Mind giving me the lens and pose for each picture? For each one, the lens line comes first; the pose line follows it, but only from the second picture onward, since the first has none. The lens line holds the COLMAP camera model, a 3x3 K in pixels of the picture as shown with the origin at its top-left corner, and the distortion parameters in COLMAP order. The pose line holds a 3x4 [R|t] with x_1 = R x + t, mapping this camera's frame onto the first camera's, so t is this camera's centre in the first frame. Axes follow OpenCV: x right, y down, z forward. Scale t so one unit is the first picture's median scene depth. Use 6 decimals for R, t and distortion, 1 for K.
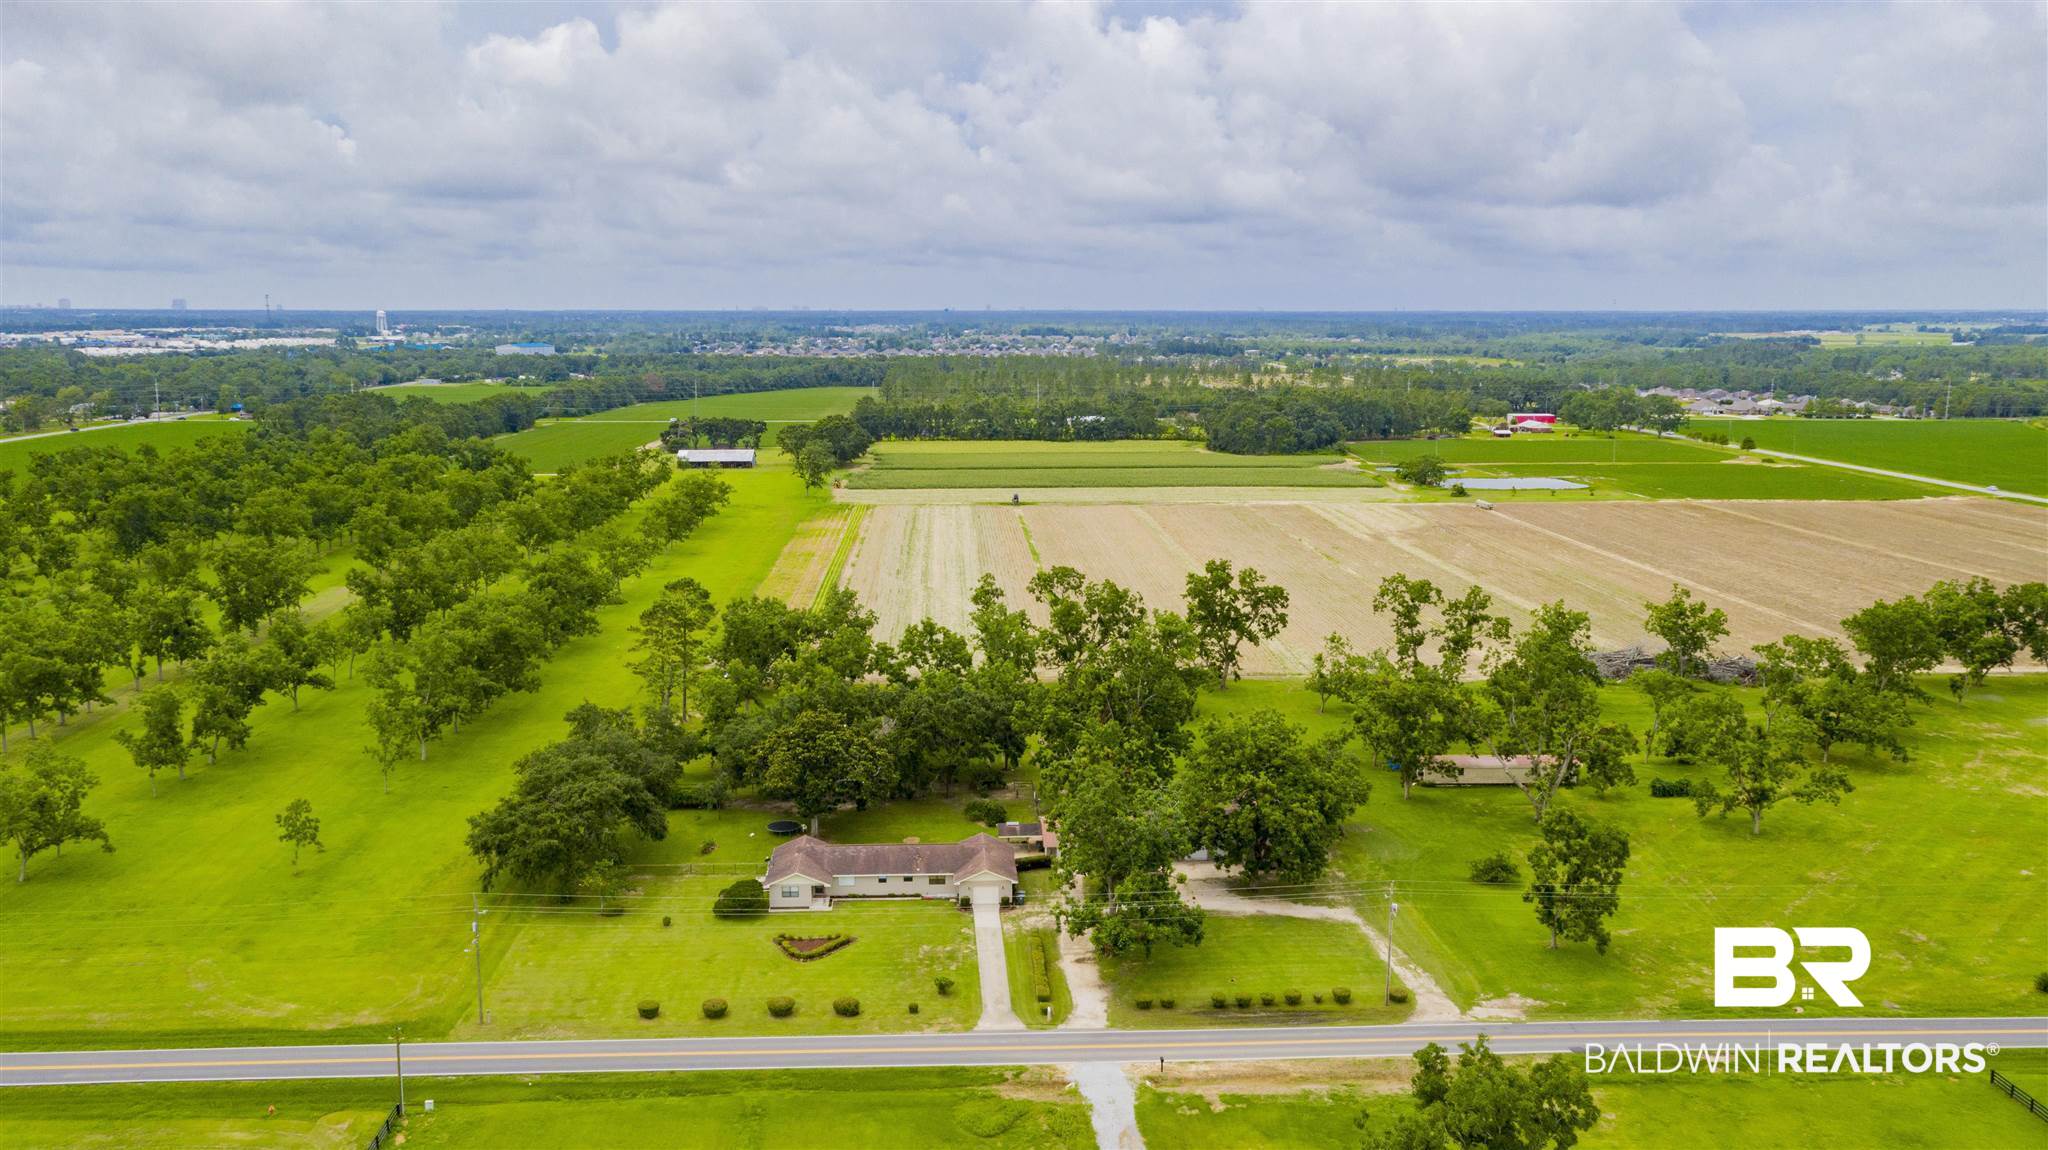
lens RADIAL K [[1629.3, 0, 1021.5], [0, 1629.3, 569.9], [0, 0, 1]] dist [0.003678, 0.042107]
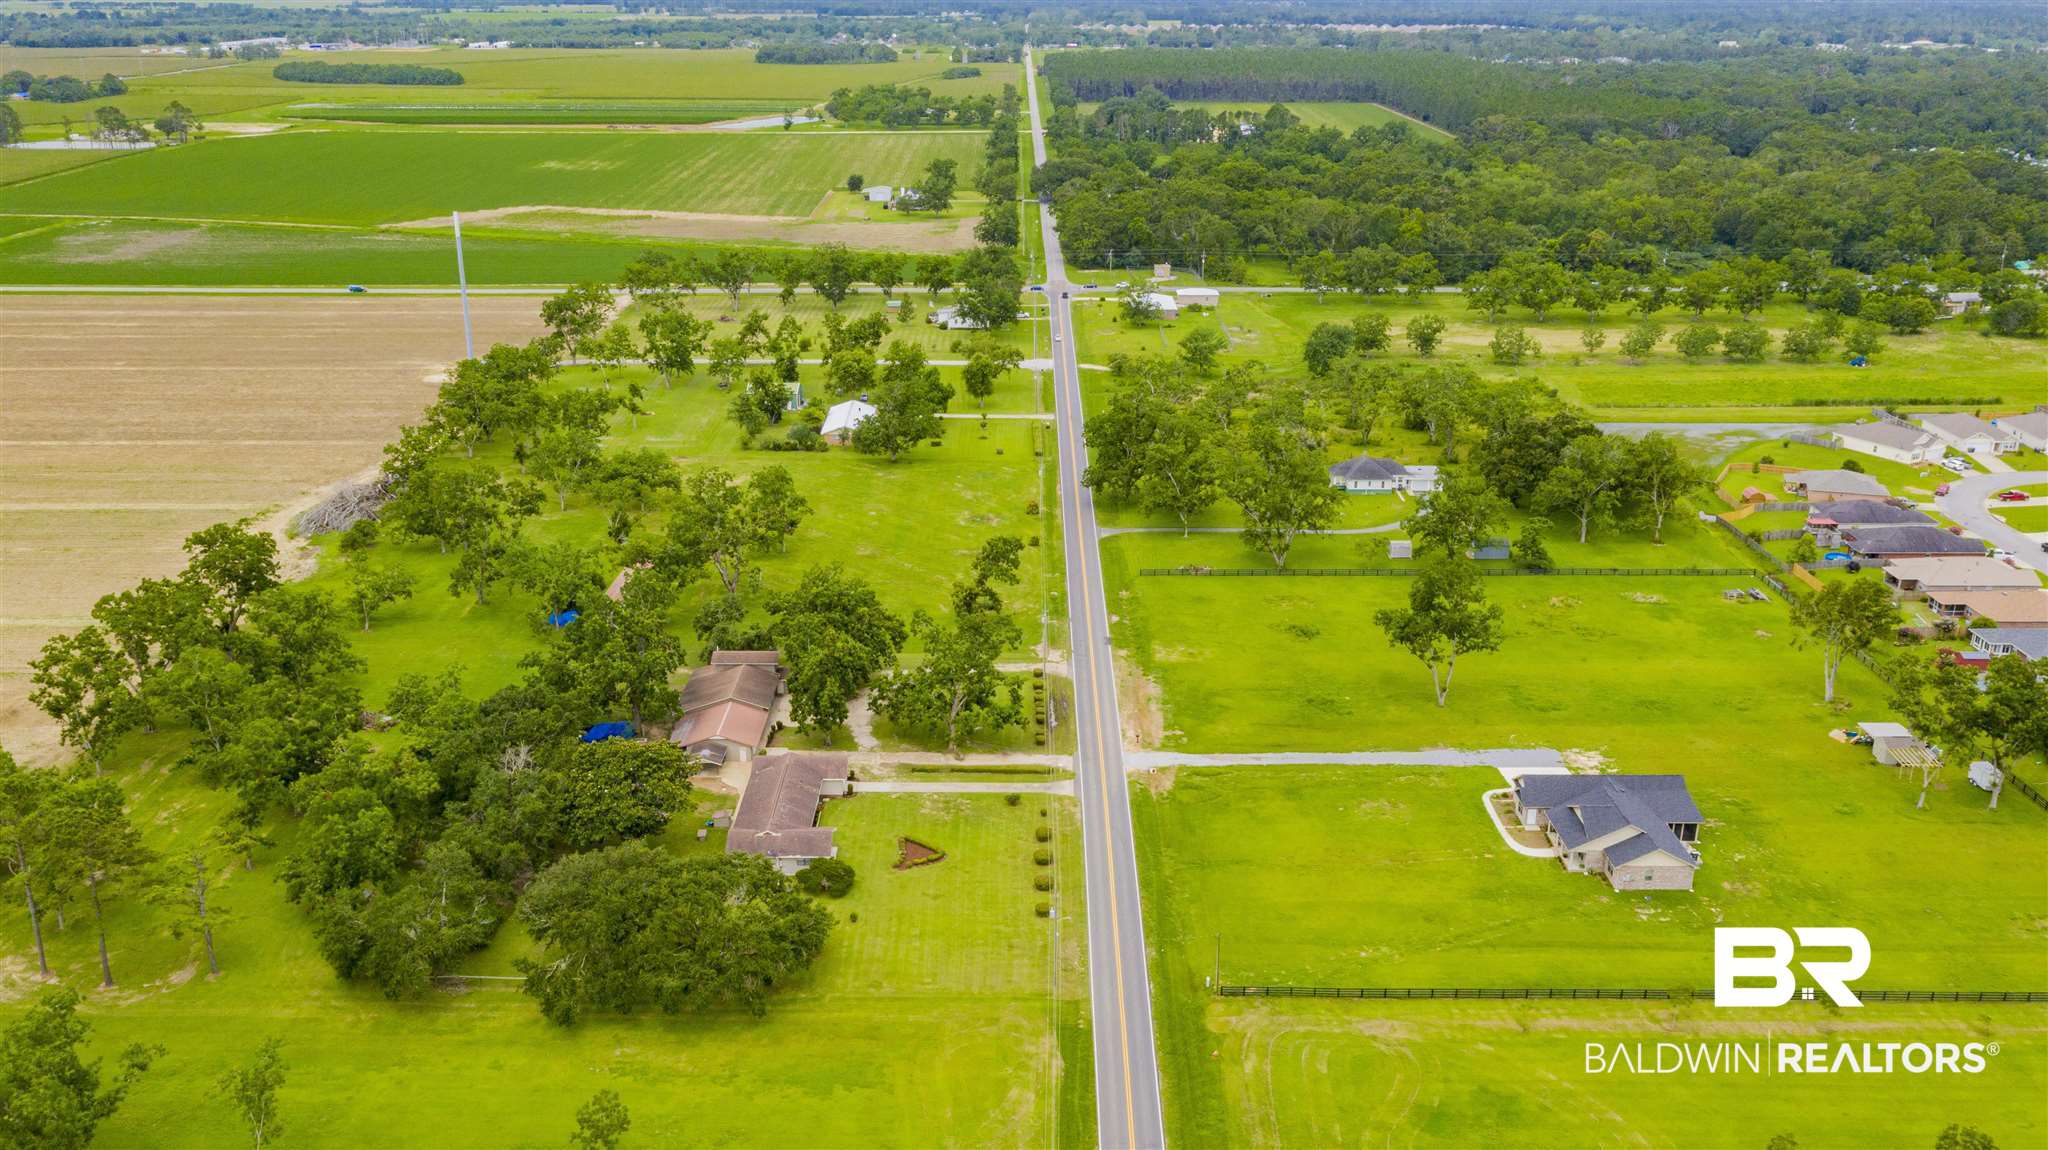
lens RADIAL K [[1701.5, 0, 1014.0], [0, 1701.5, 579.0], [0, 0, 1]] dist [0.001735, 0.049065]
pose [[0.057513, -0.339646, 0.938793, -1.067177], [0.160824, 0.931221, 0.327053, -0.308274], [-0.985306, 0.132171, 0.108180, 0.664210]]
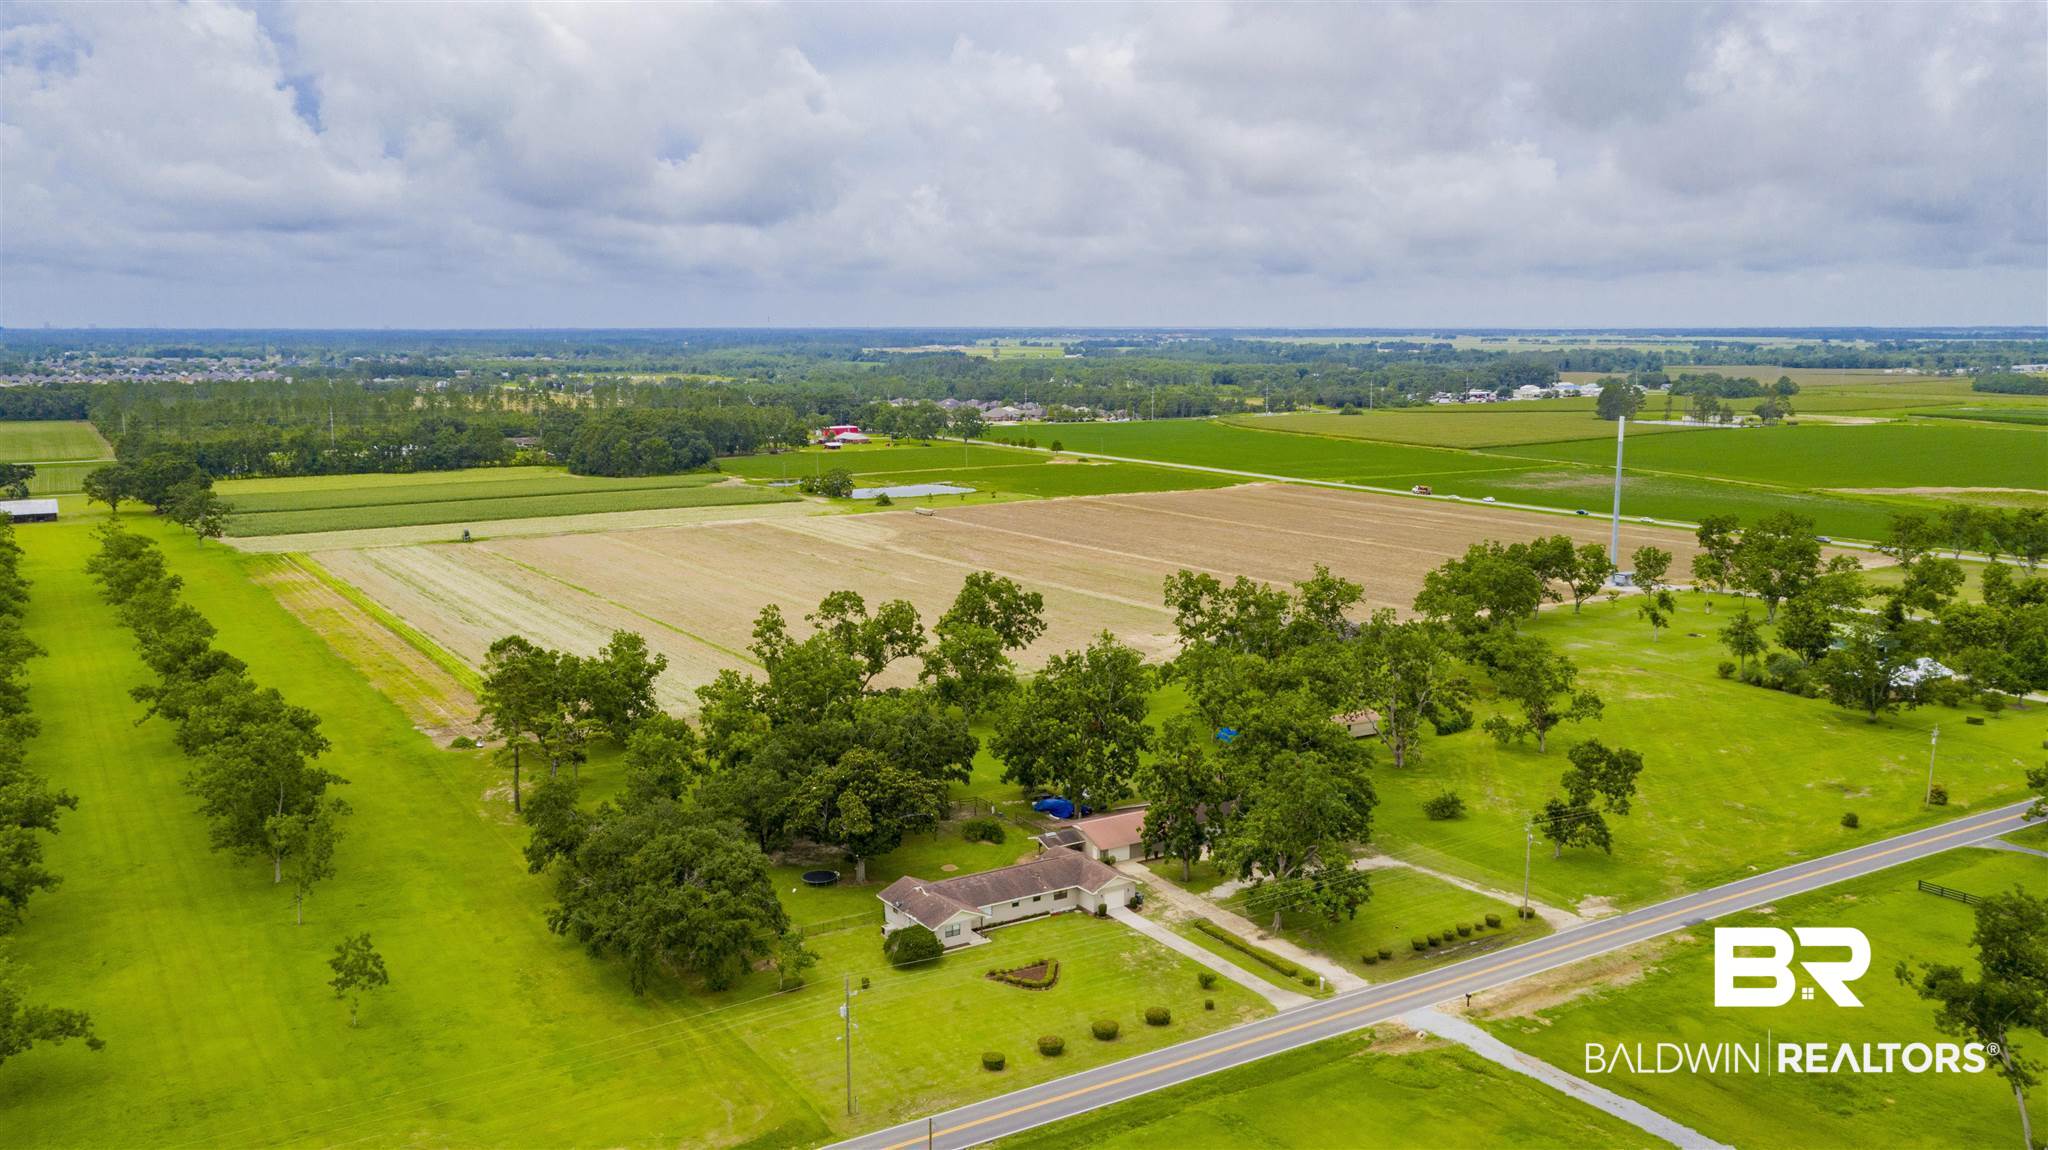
lens RADIAL K [[1629.3, 0, 1019.4], [0, 1629.3, 573.9], [0, 0, 1]] dist [0.003678, 0.042107]
pose [[0.871243, -0.077306, 0.484727, -0.519083], [0.081005, 0.996624, 0.013349, -0.024282], [-0.484122, 0.027635, 0.874564, 0.107057]]
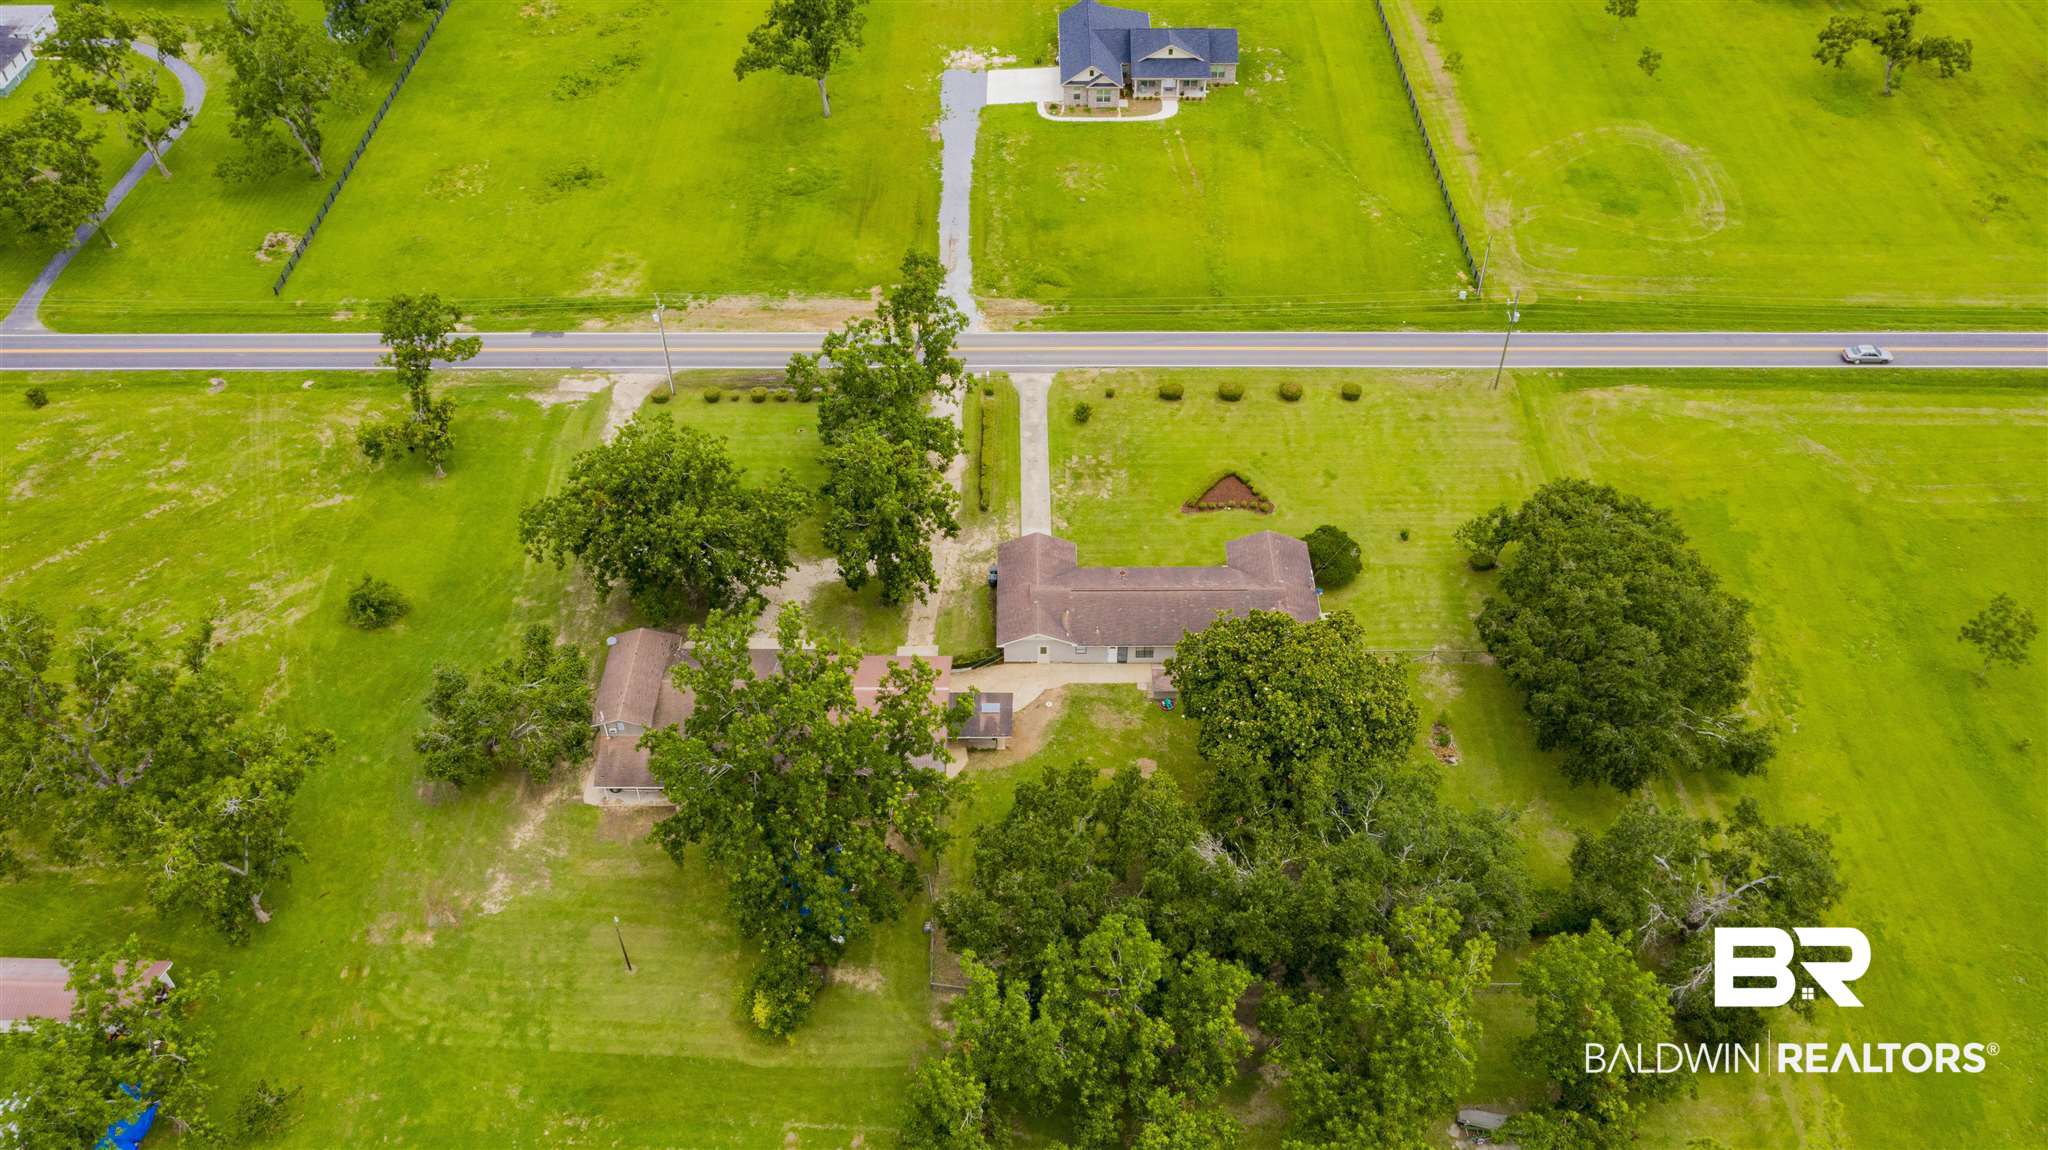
lens RADIAL K [[1629.3, 0, 1021.6], [0, 1629.3, 576.7], [0, 0, 1]] dist [0.003678, 0.042107]
pose [[-0.998547, -0.034145, 0.041684, -0.044675], [0.012552, 0.604925, 0.796184, -0.416247], [-0.052401, 0.795550, -0.603617, 1.387950]]
